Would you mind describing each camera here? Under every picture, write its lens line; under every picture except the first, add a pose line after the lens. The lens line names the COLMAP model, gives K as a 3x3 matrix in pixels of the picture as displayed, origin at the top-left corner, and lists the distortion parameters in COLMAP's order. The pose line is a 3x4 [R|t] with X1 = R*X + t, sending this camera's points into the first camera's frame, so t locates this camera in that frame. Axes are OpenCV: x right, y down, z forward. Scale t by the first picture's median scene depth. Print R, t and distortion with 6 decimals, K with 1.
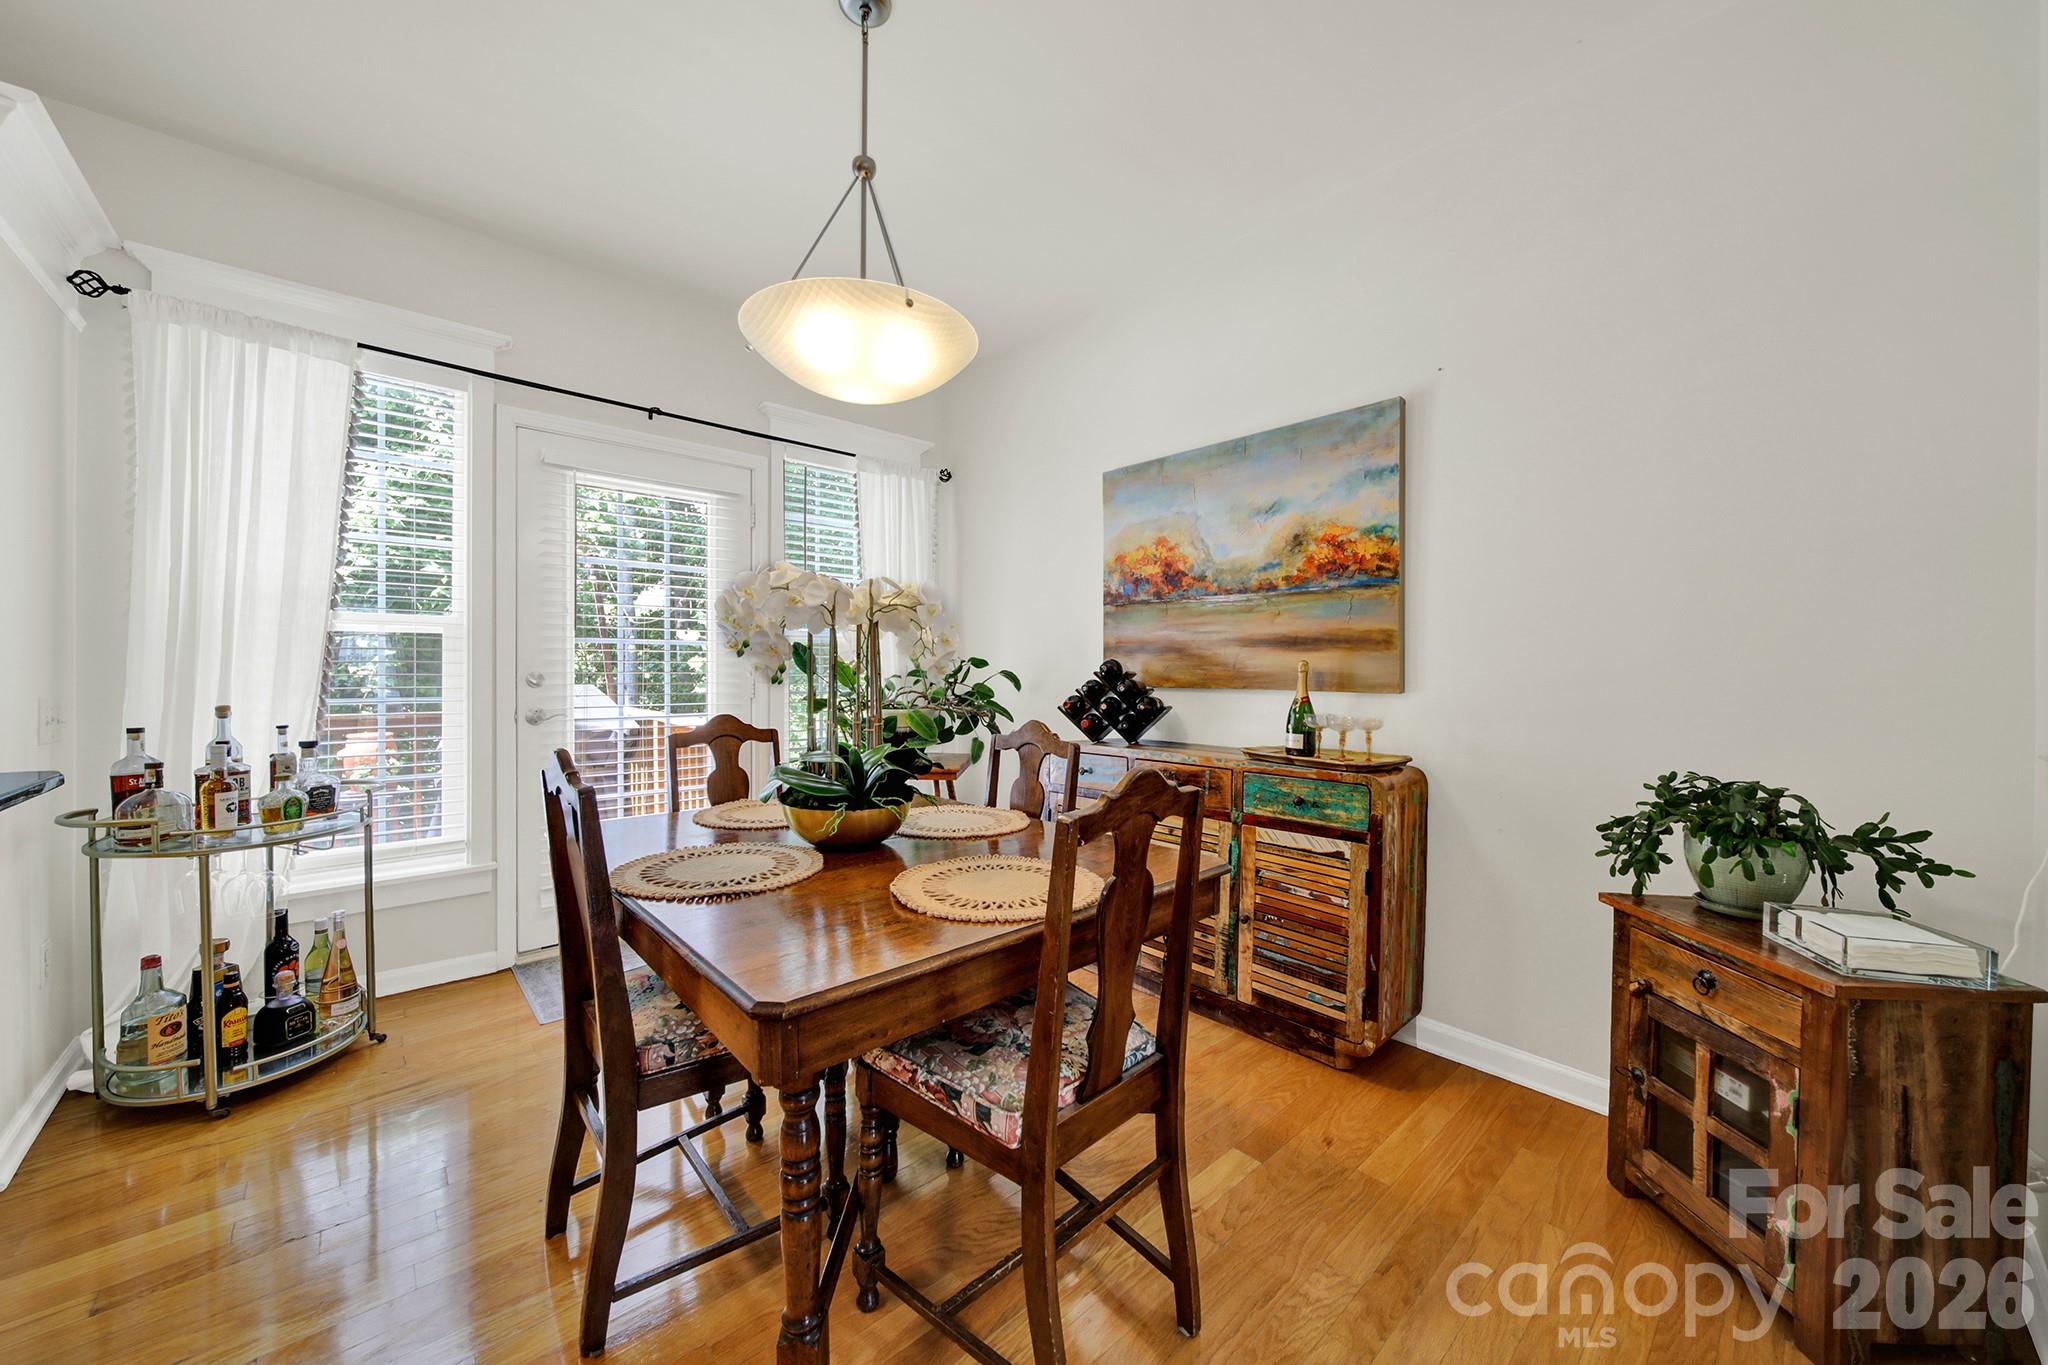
lens RADIAL K [[737.5, 0, 1019.6], [0, 737.5, 671.9], [0, 0, 1]] dist [0.000497, -0.001596]
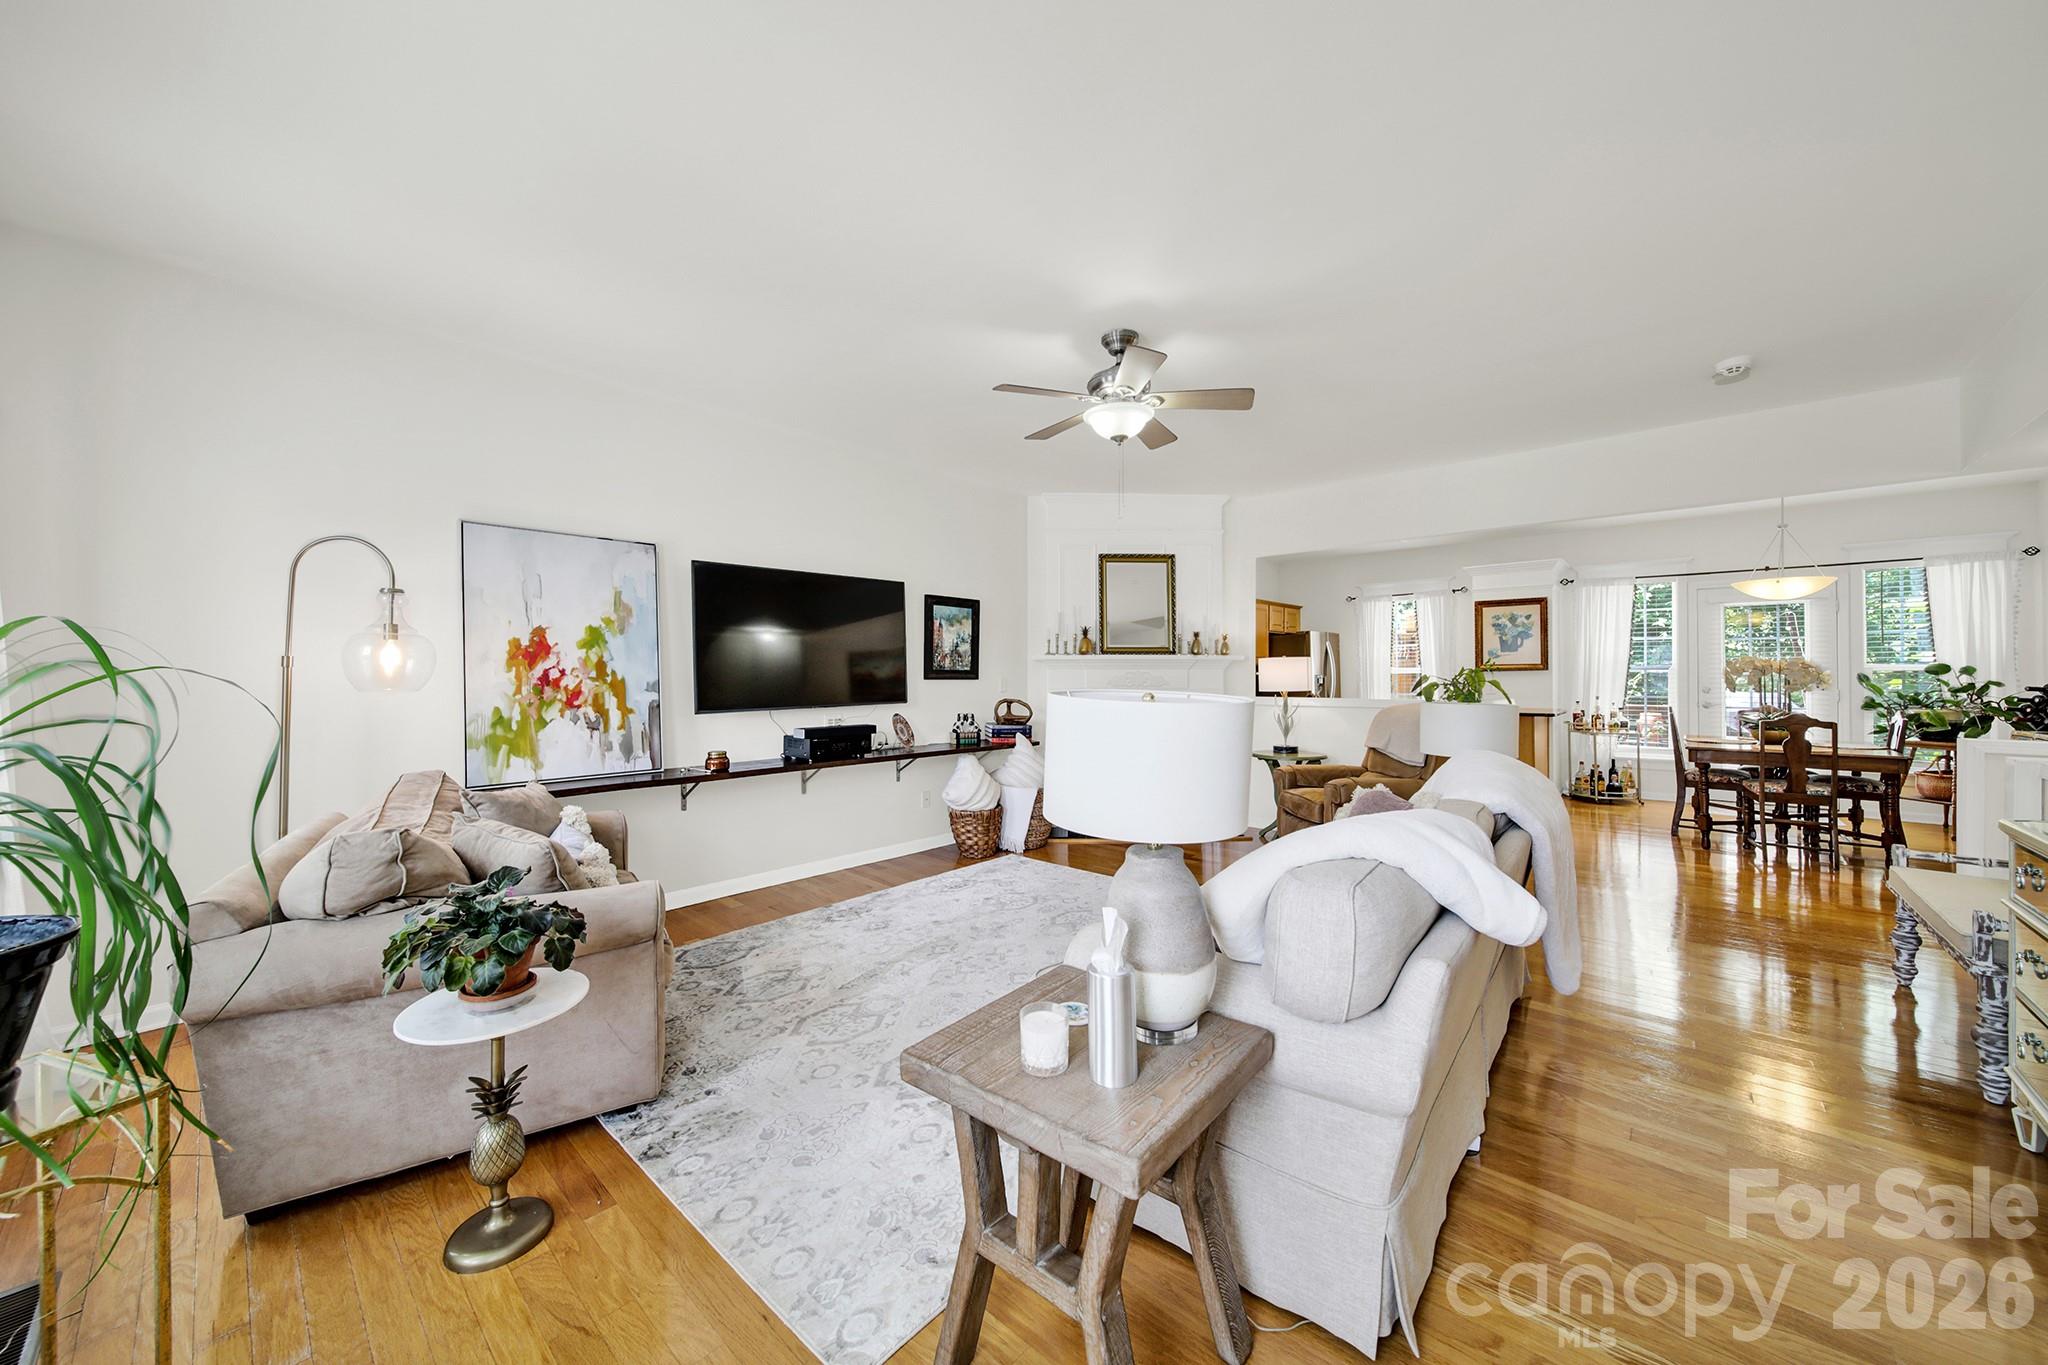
lens RADIAL K [[737.5, 0, 1019.6], [0, 737.5, 671.9], [0, 0, 1]] dist [0.000497, -0.001596]
pose [[0.104967, -0.008827, -0.994437, 1.902033], [-0.001276, 0.999959, -0.009011, -0.030656], [0.994475, 0.002214, 0.104951, -1.889011]]
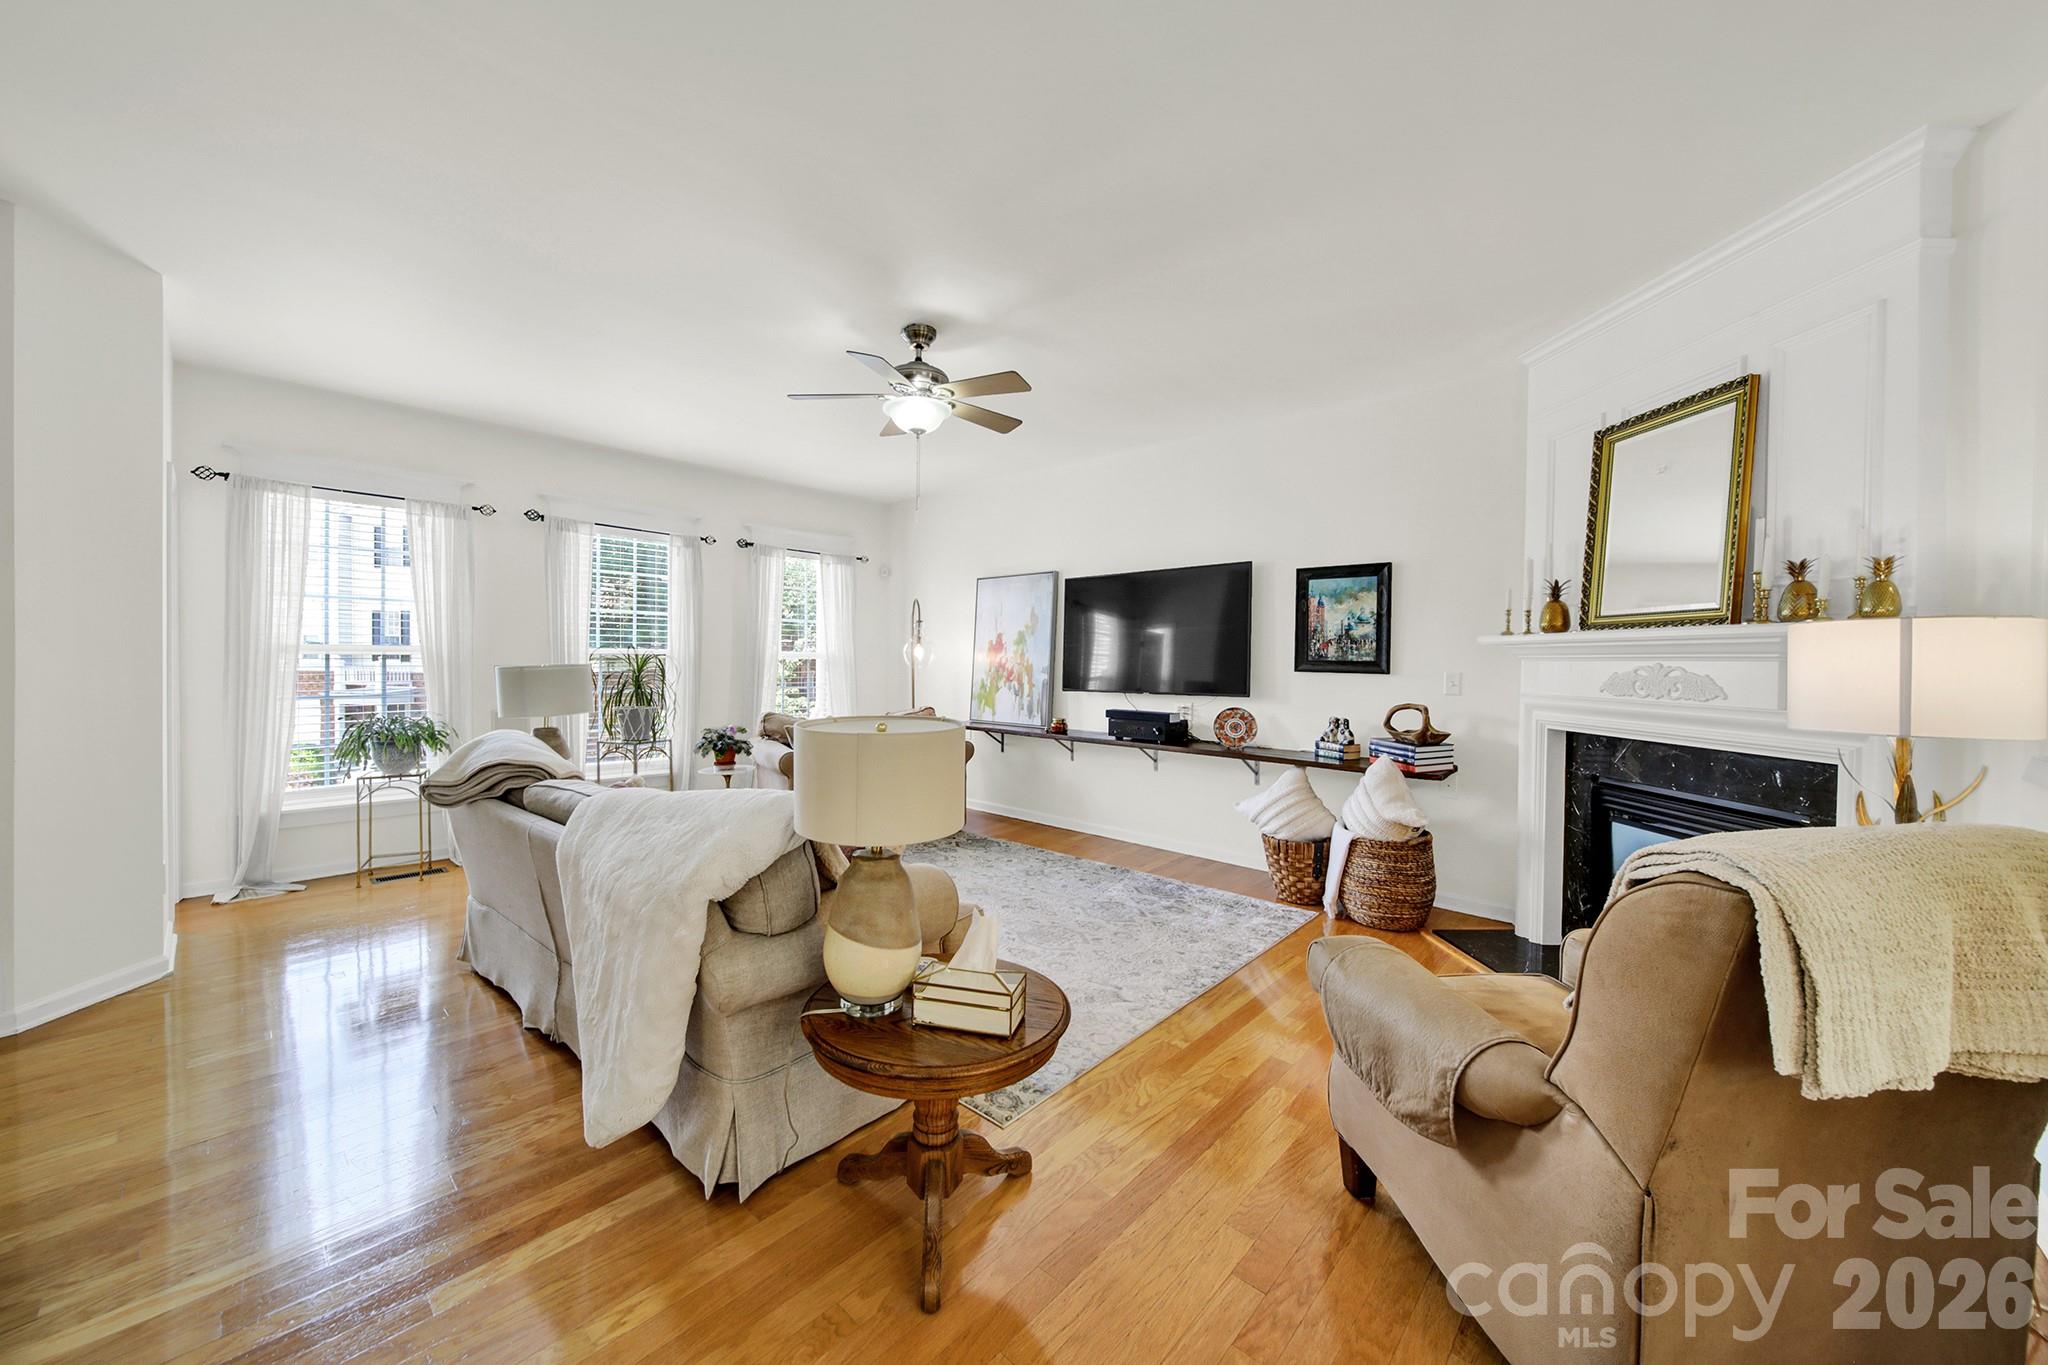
lens RADIAL K [[742.0, 0, 1024.3], [0, 742.0, 676.4], [0, 0, 1]] dist [0.000221, -0.002002]
pose [[-0.995329, -0.014791, -0.095401, 0.486903], [-0.017327, 0.999517, 0.025809, -0.051552], [0.094973, 0.027342, -0.995104, -0.124273]]
